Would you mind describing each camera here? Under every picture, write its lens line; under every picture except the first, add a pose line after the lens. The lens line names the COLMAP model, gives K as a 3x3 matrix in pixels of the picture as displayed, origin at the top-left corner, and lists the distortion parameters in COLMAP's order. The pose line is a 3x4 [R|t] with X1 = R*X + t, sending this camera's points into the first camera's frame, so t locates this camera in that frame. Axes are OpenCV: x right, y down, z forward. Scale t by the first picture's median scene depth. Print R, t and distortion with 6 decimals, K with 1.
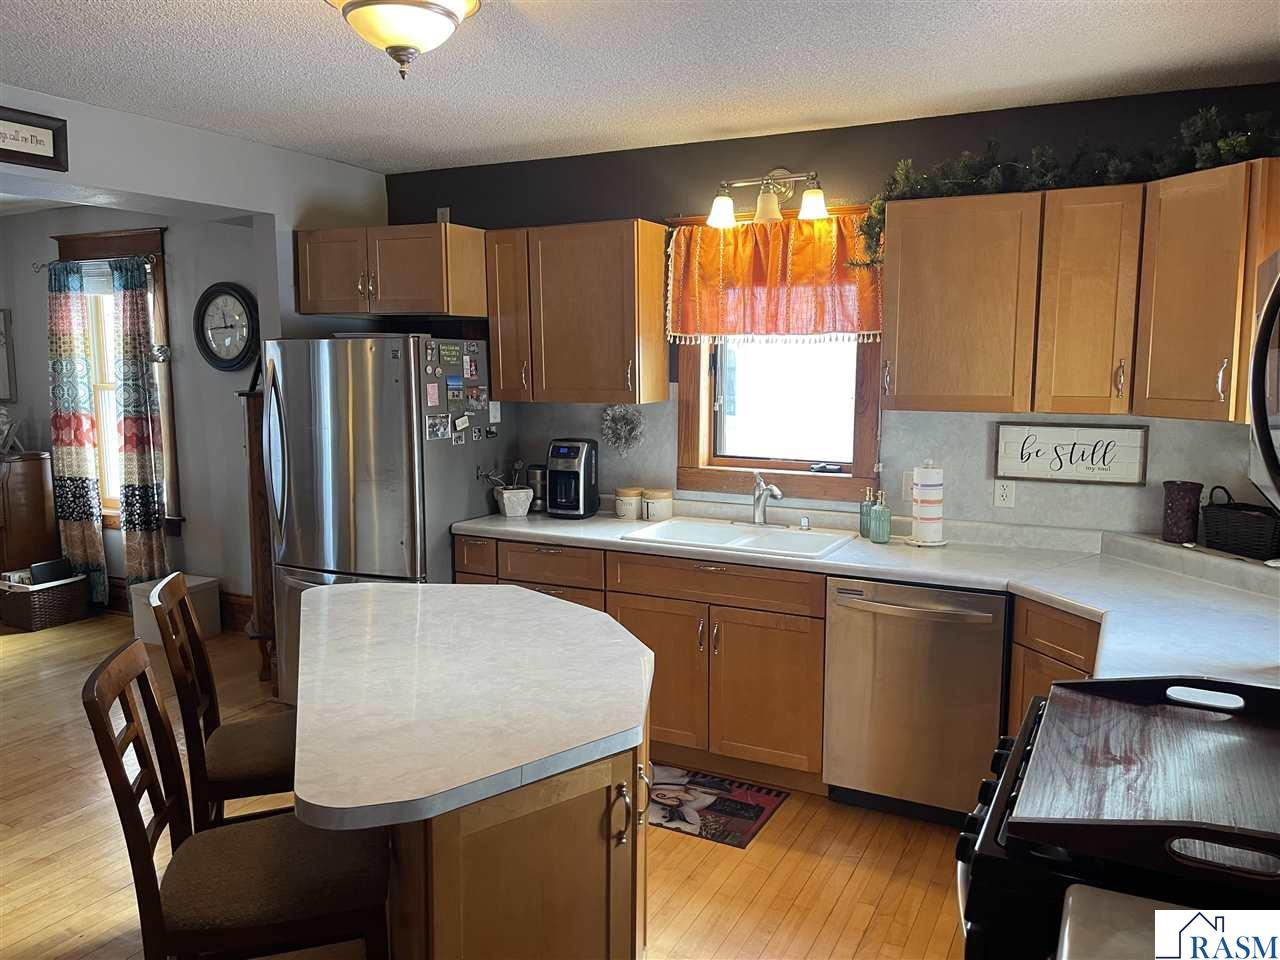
lens RADIAL K [[999.9, 0, 640.0], [0, 999.9, 480.0], [0, 0, 1]] dist [0.093678, -0.125134]
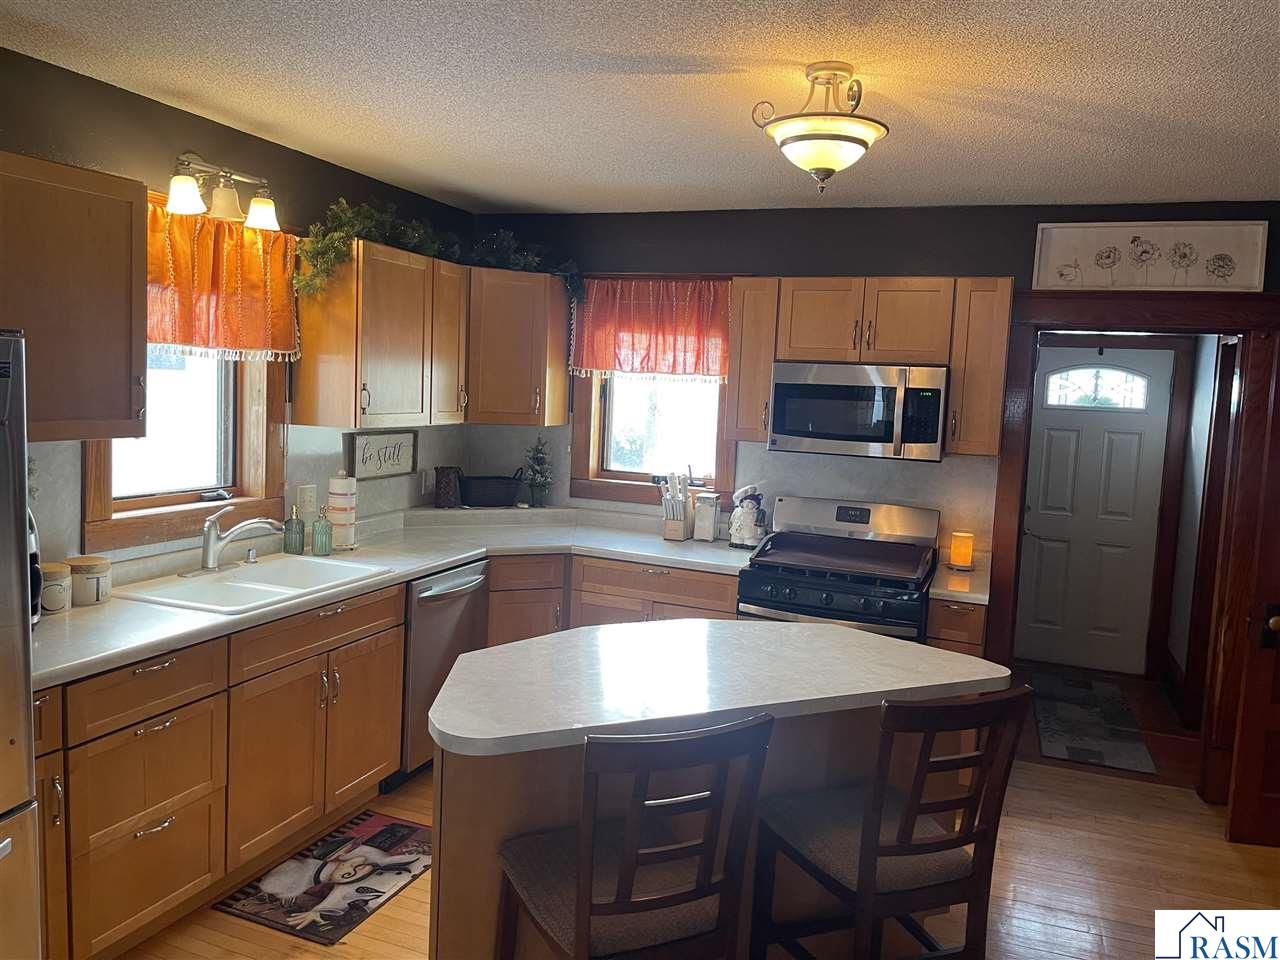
lens RADIAL K [[985.3, 0, 640.0], [0, 985.3, 480.0], [0, 0, 1]] dist [-0.006956, -0.000753]
pose [[-0.149620, -0.098682, 0.983807, -0.867981], [0.081535, 0.990387, 0.111742, -0.109838], [-0.985376, 0.096933, -0.140135, 0.872372]]
